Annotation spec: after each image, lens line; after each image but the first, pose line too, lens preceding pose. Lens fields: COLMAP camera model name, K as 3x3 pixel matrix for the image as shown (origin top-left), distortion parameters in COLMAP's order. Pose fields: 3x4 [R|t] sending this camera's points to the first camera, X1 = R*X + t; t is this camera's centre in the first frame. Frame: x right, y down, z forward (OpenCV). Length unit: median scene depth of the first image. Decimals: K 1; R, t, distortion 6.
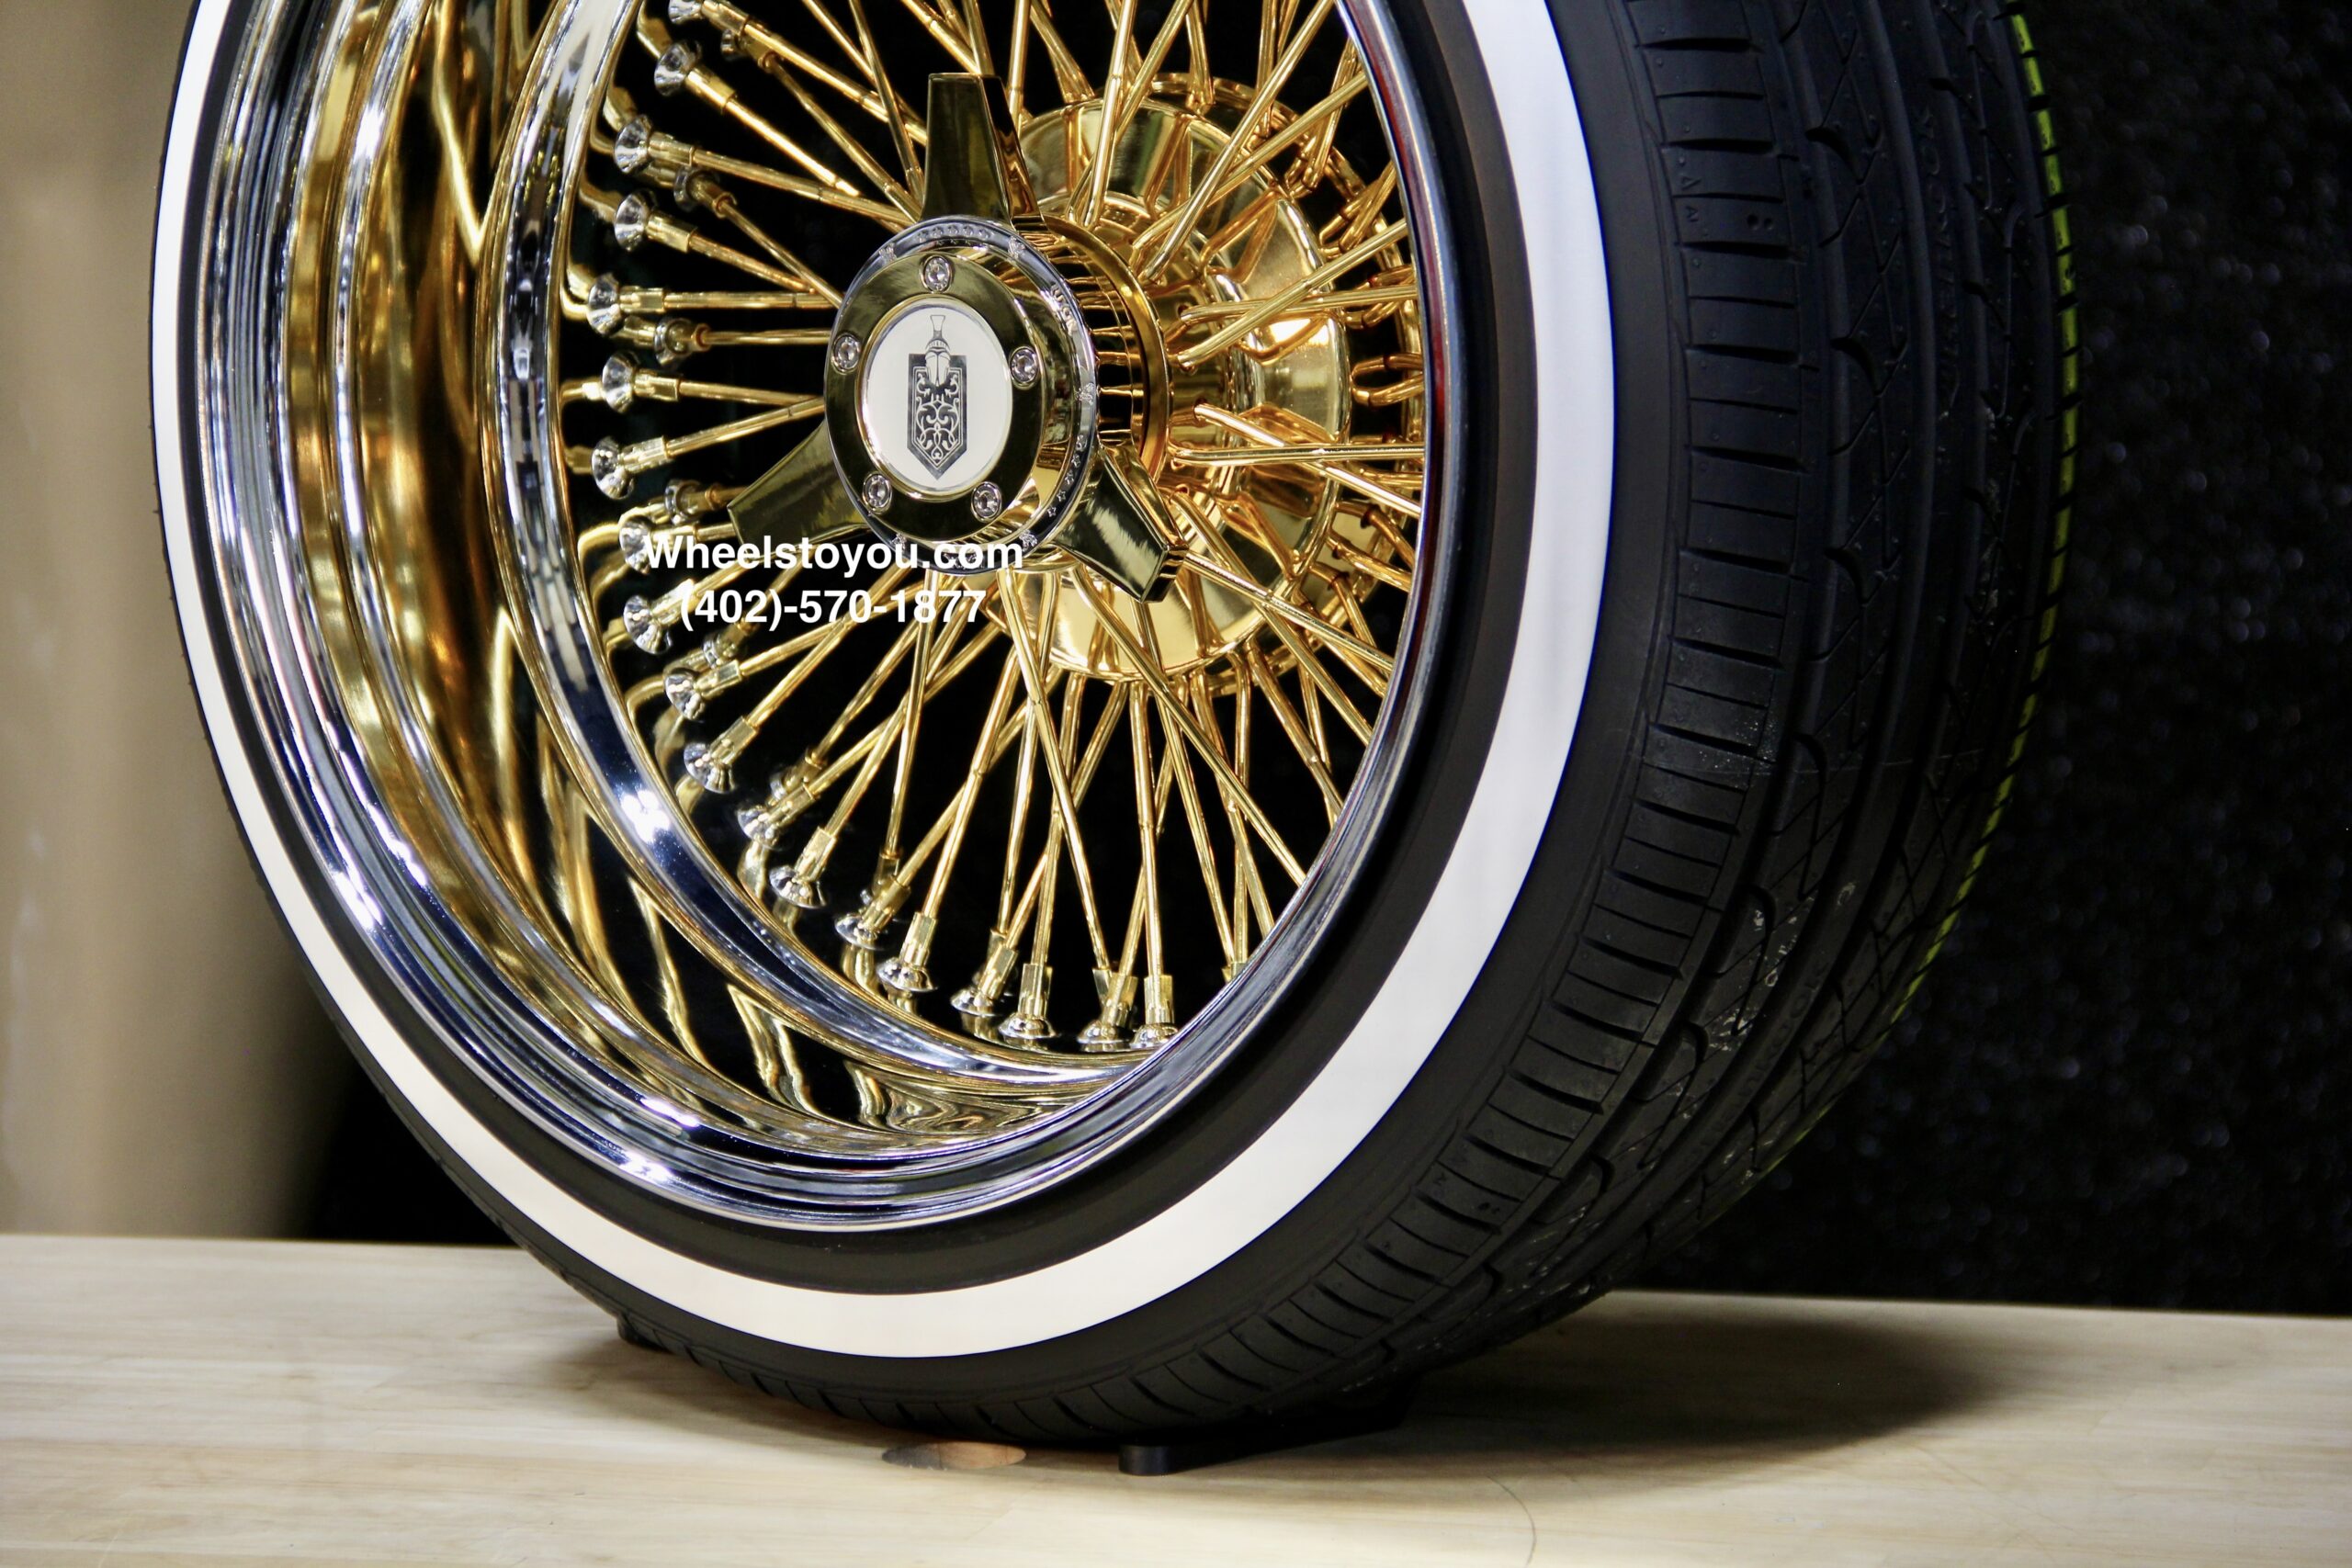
lens RADIAL K [[7255.7, 0, 1191.8], [0, 7255.7, 790.5], [0, 0, 1]] dist [0.566068, 0.000000]
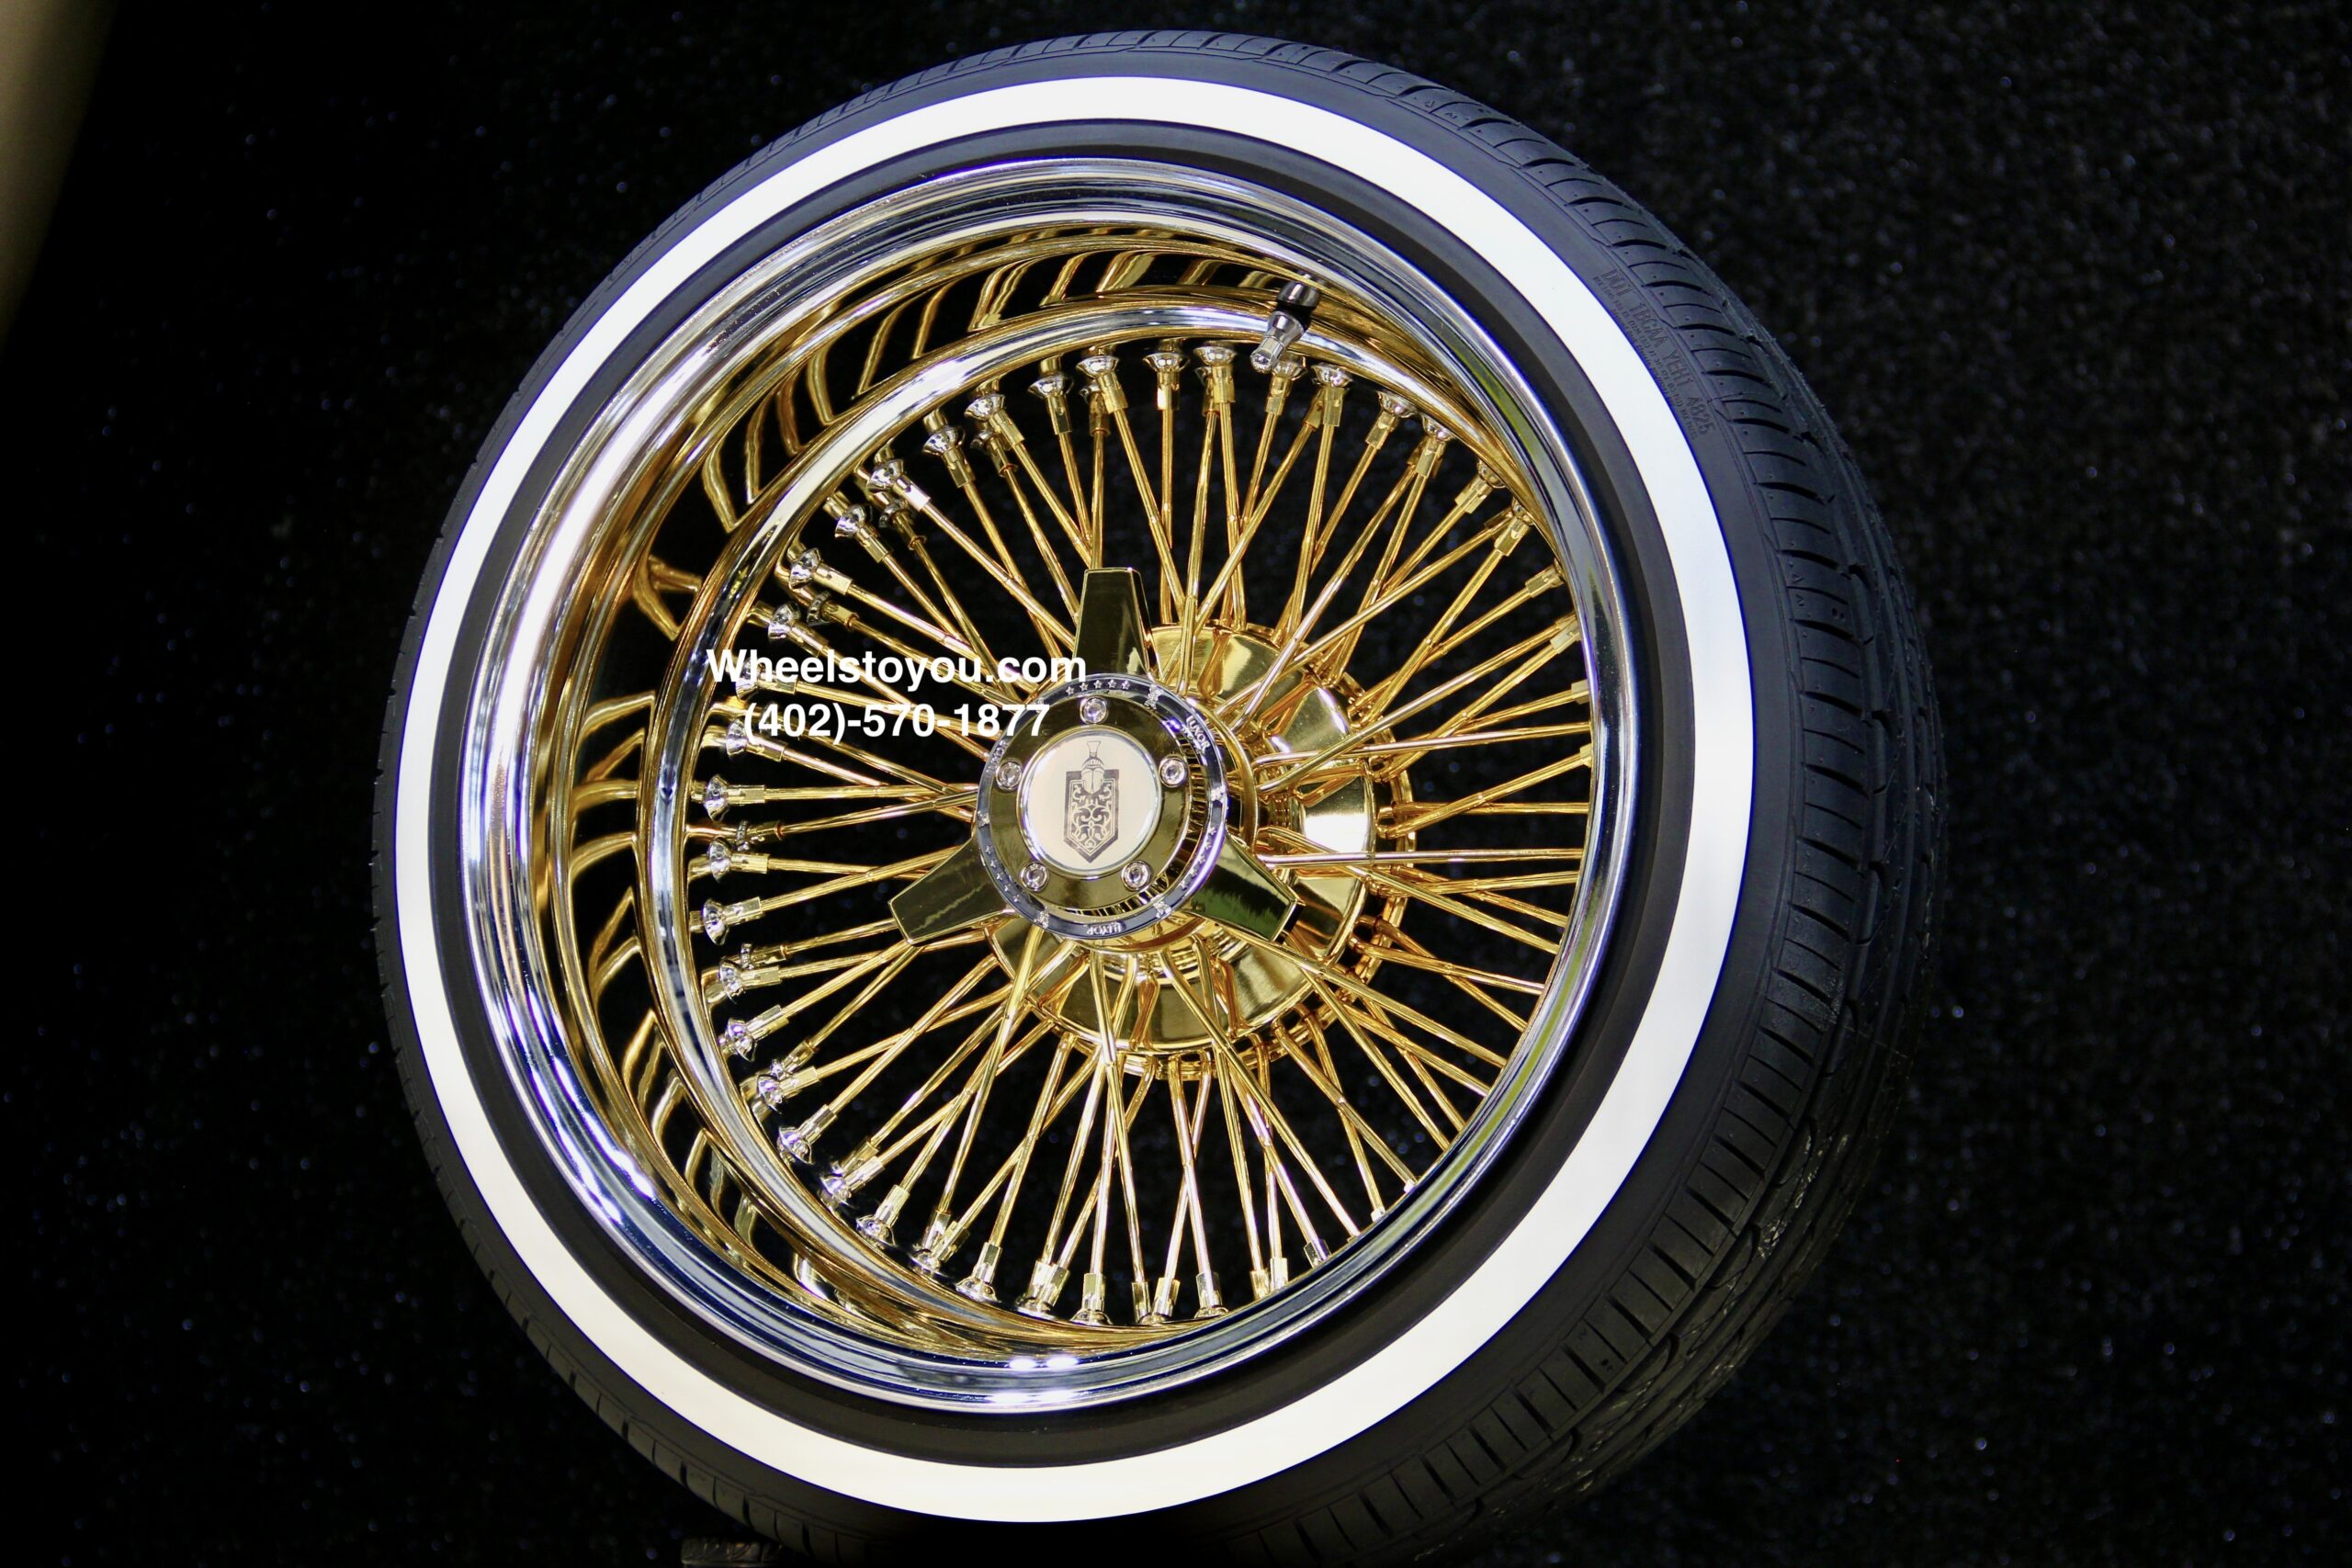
lens RADIAL K [[5237.7, 0, 1176.1], [0, 5237.7, 799.6], [0, 0, 1]] dist [0.396356, 0.000000]
pose [[0.953968, 0.067296, 0.292261, -0.297752], [0.010404, 0.966488, -0.256501, 0.189469], [-0.299728, 0.247734, 0.921298, 0.117020]]
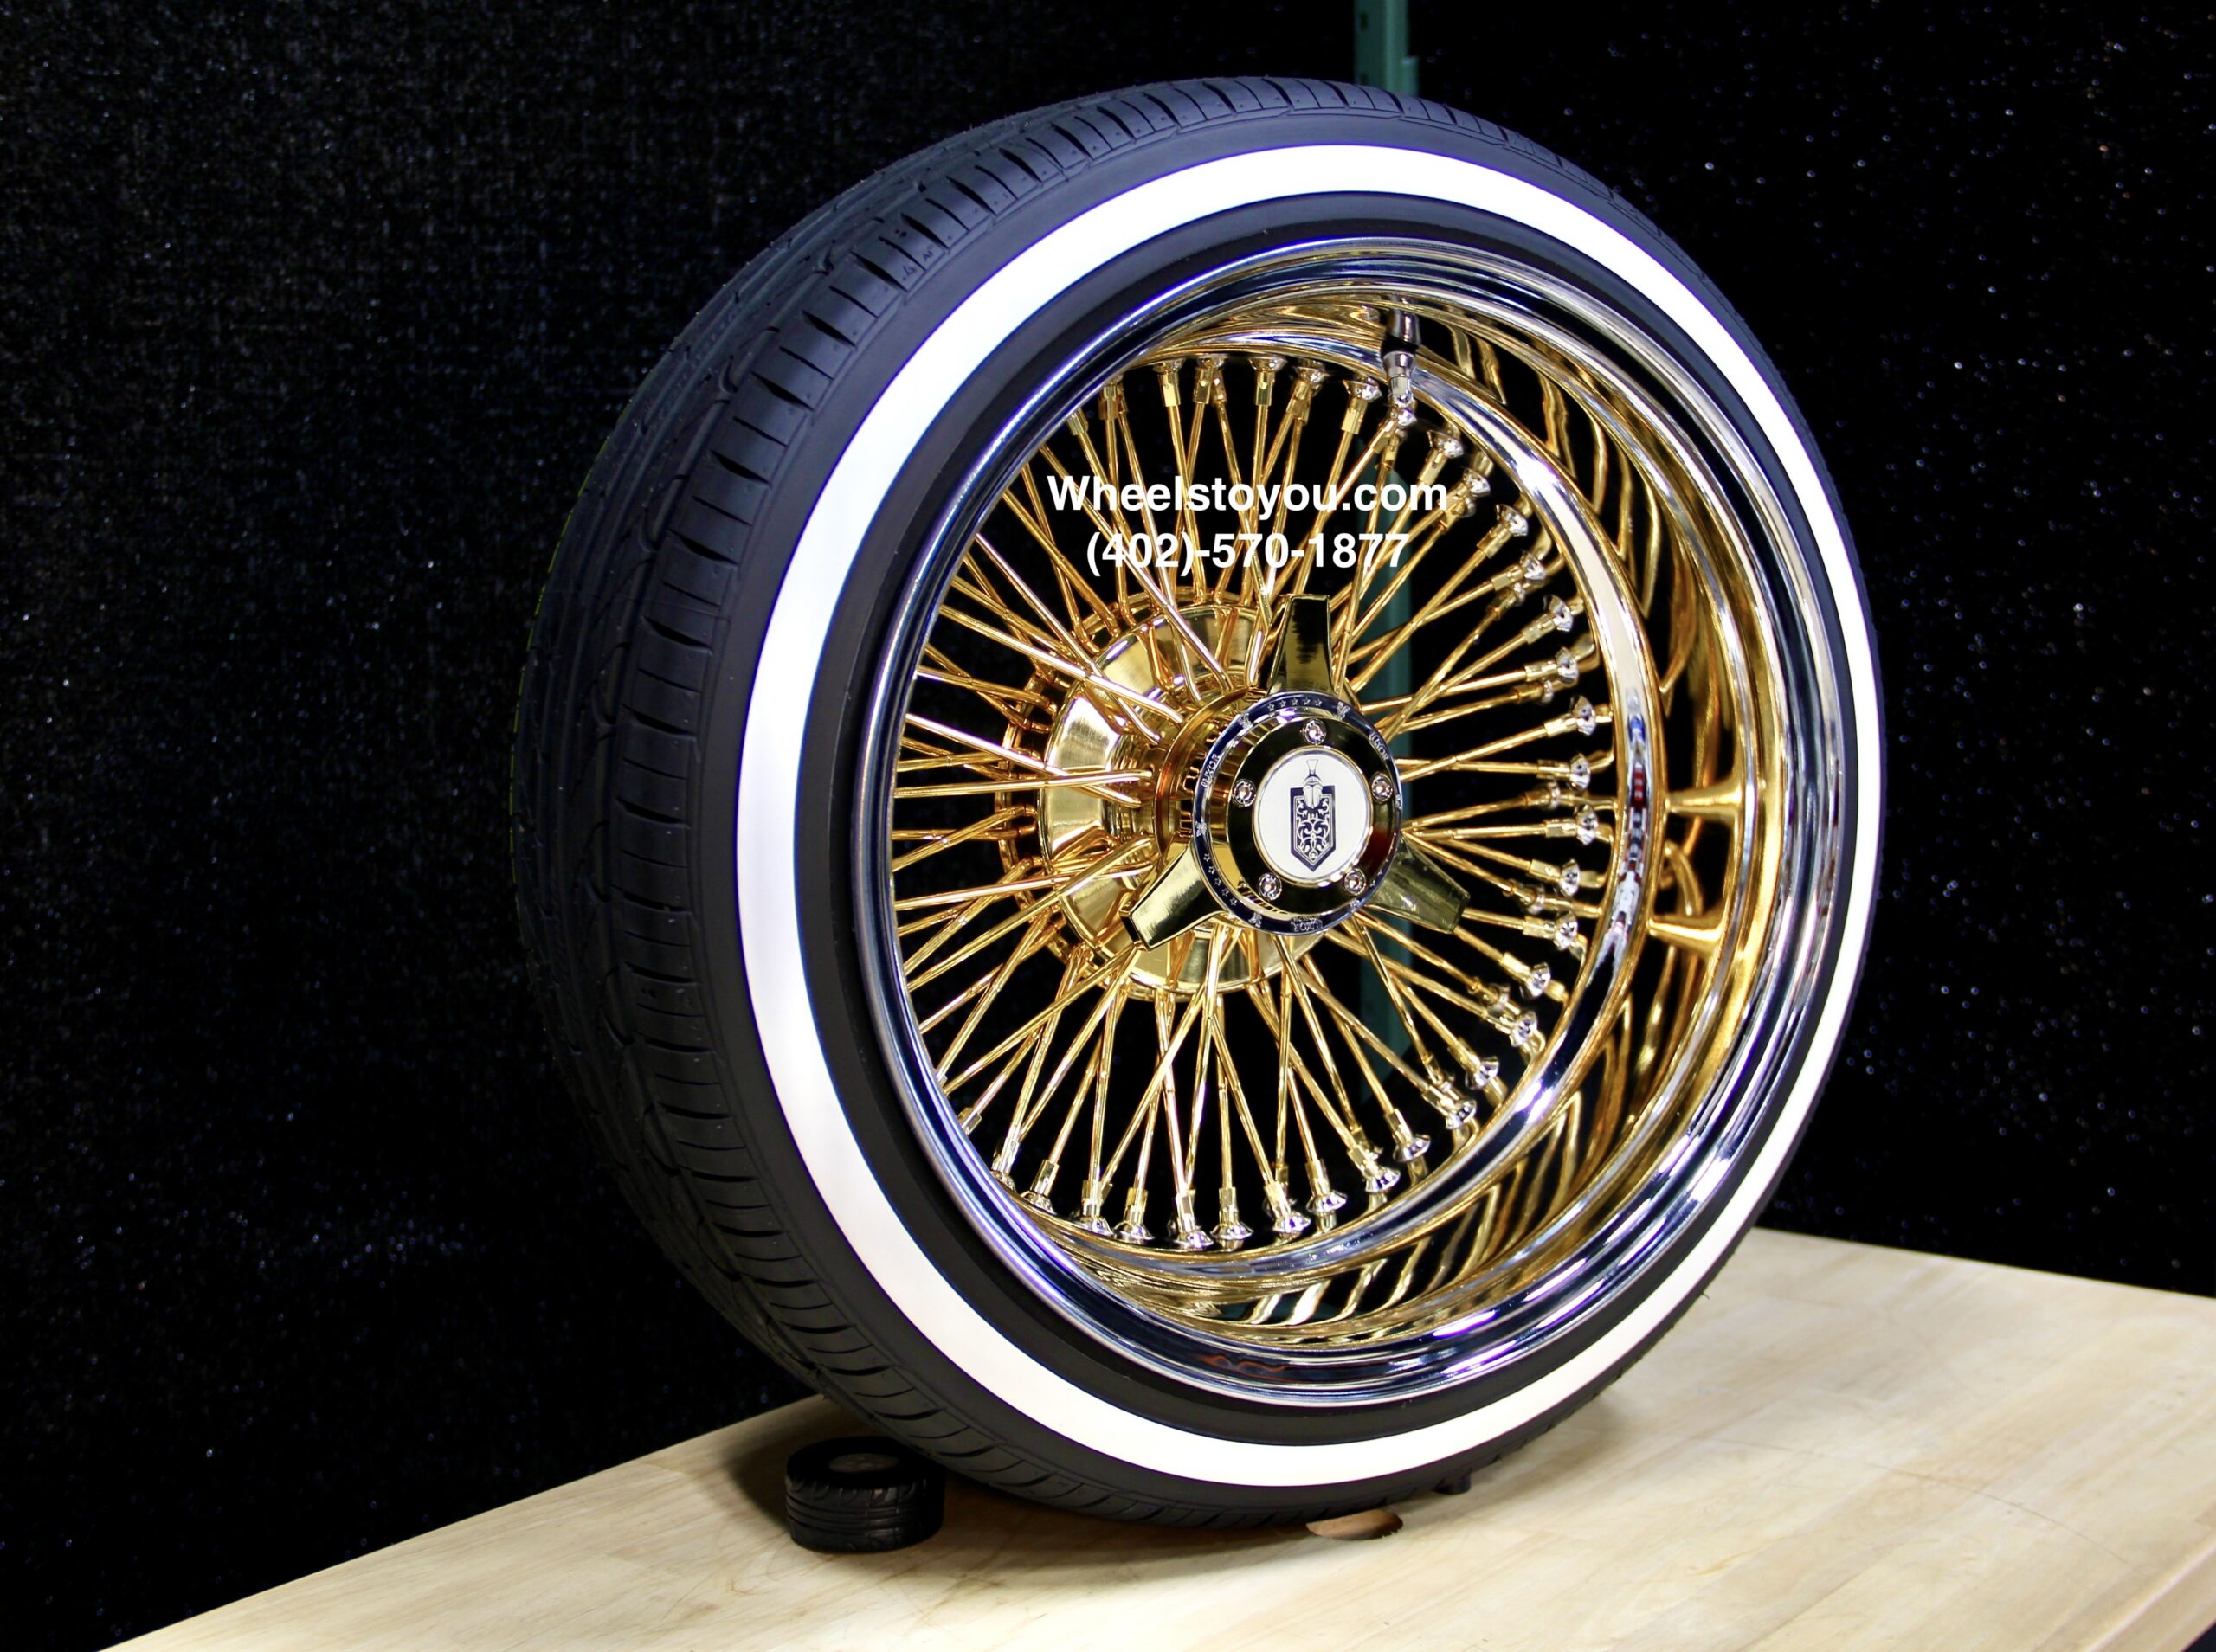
lens RADIAL K [[3143.6, 0, 1117.9], [0, 3143.6, 825.8], [0, 0, 1]] dist [0.121242, 0.000000]
pose [[0.391629, -0.110961, 0.913408, -0.622048], [0.101258, 0.991870, 0.077077, -0.104012], [-0.914535, 0.062304, 0.399681, 0.781696]]
